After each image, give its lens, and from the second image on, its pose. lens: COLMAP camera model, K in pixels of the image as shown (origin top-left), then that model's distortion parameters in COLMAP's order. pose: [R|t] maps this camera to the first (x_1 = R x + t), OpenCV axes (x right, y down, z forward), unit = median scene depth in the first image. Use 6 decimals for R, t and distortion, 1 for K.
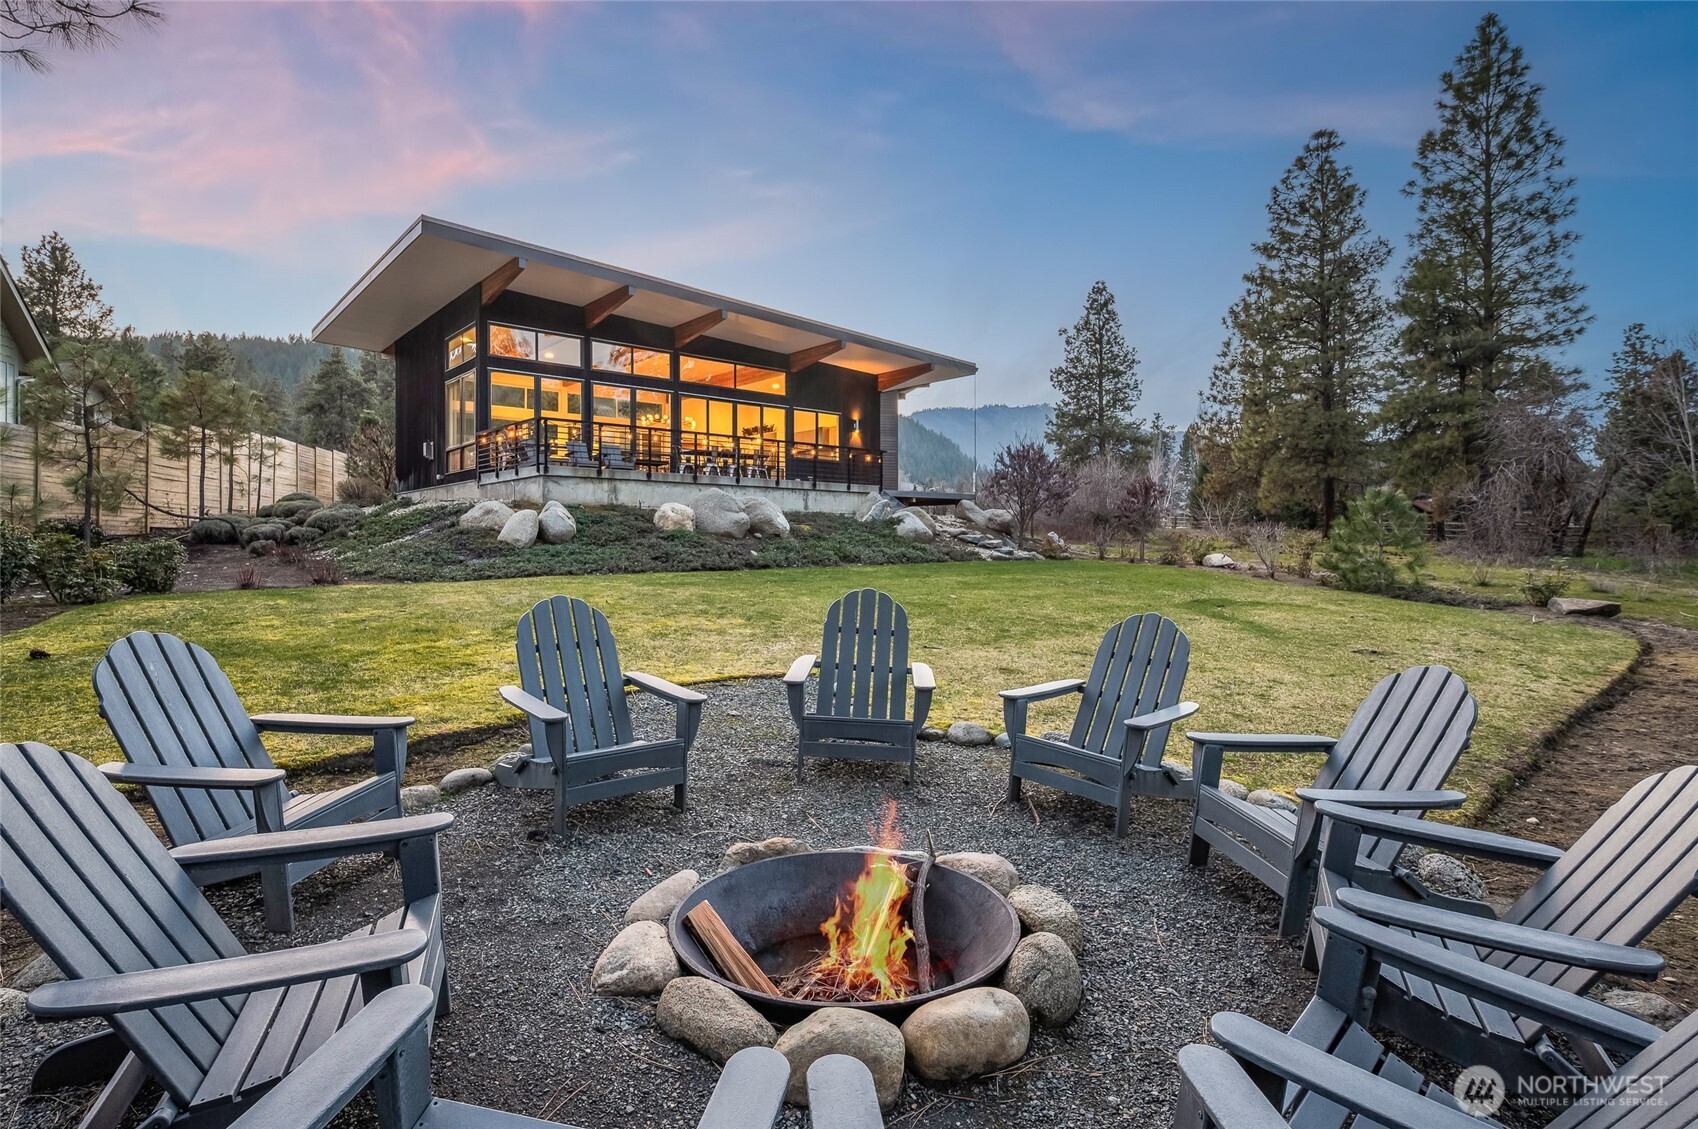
lens RADIAL K [[814.9, 0, 847.0], [0, 814.9, 528.6], [0, 0, 1]] dist [-0.000757, -0.000032]
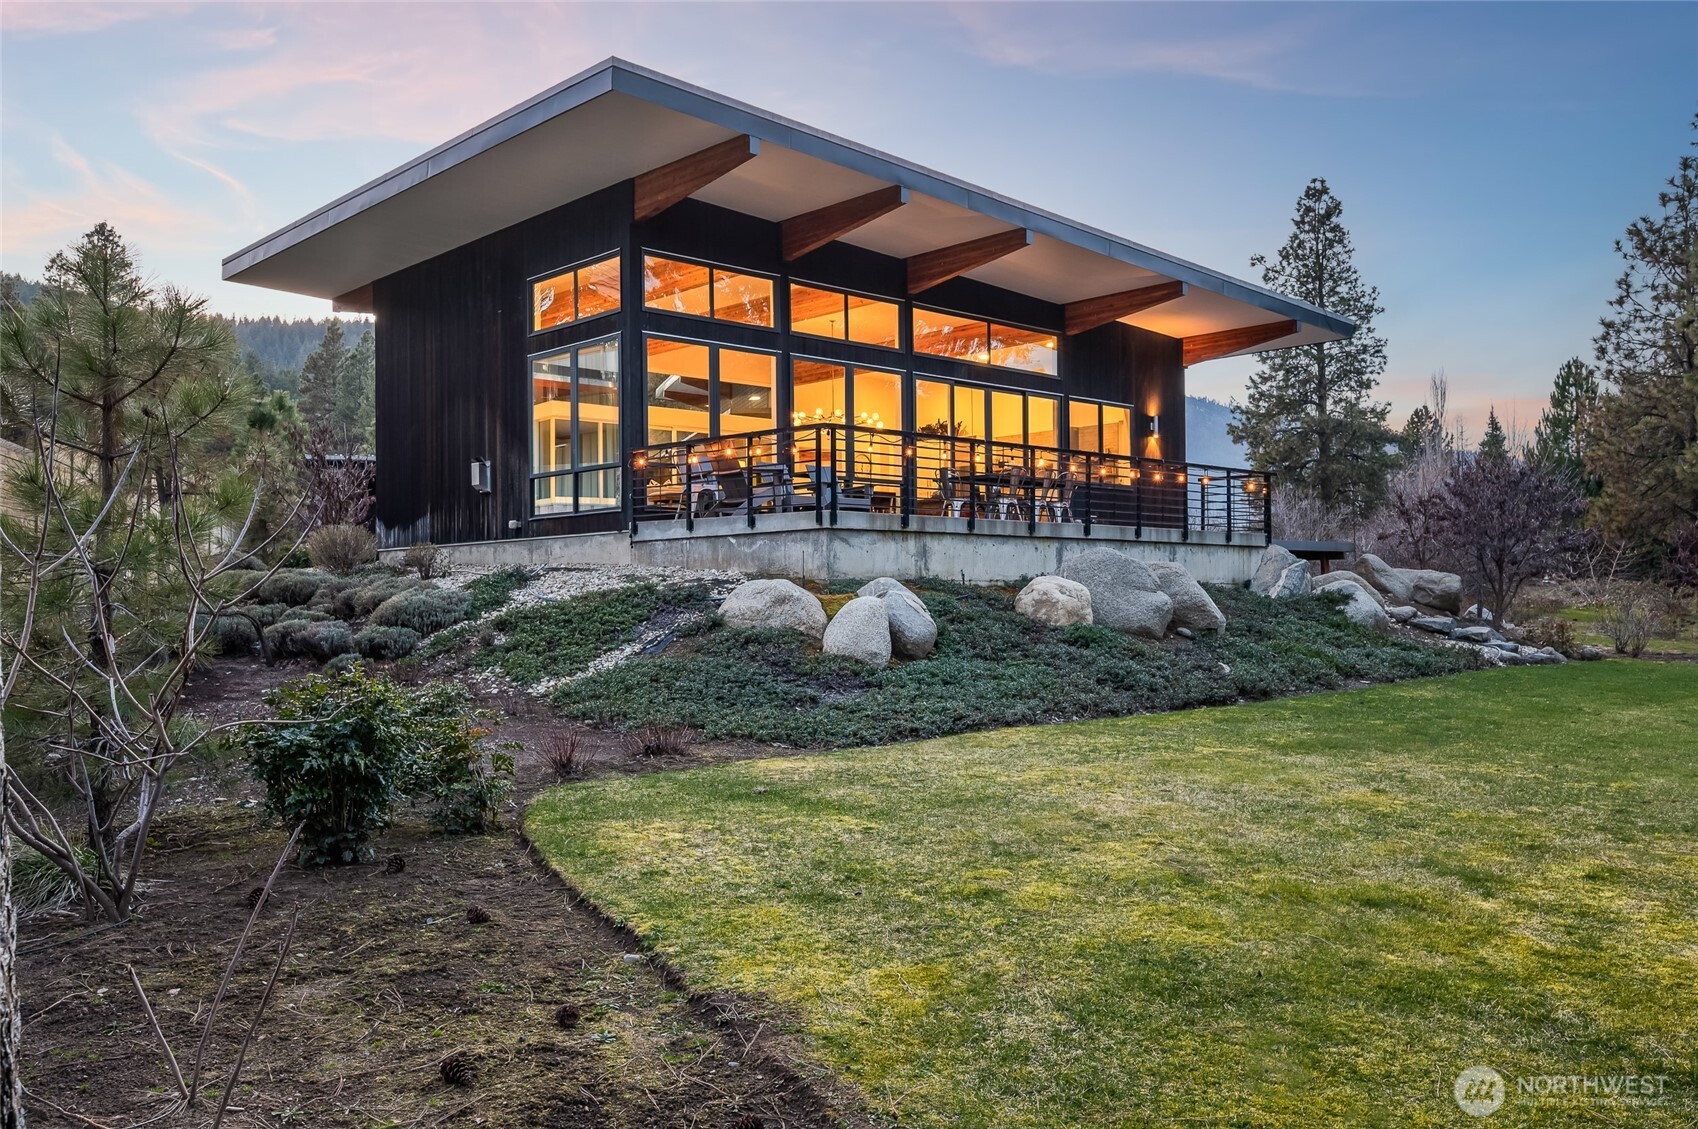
lens RADIAL K [[1328.2, 0, 849.0], [0, 1328.2, 564.5], [0, 0, 1]] dist [0.004935, 0.003063]
pose [[0.998804, -0.006730, 0.048418, -0.290045], [0.007154, 0.999937, -0.008594, -0.024046], [-0.048357, 0.008930, 0.998790, 0.071216]]
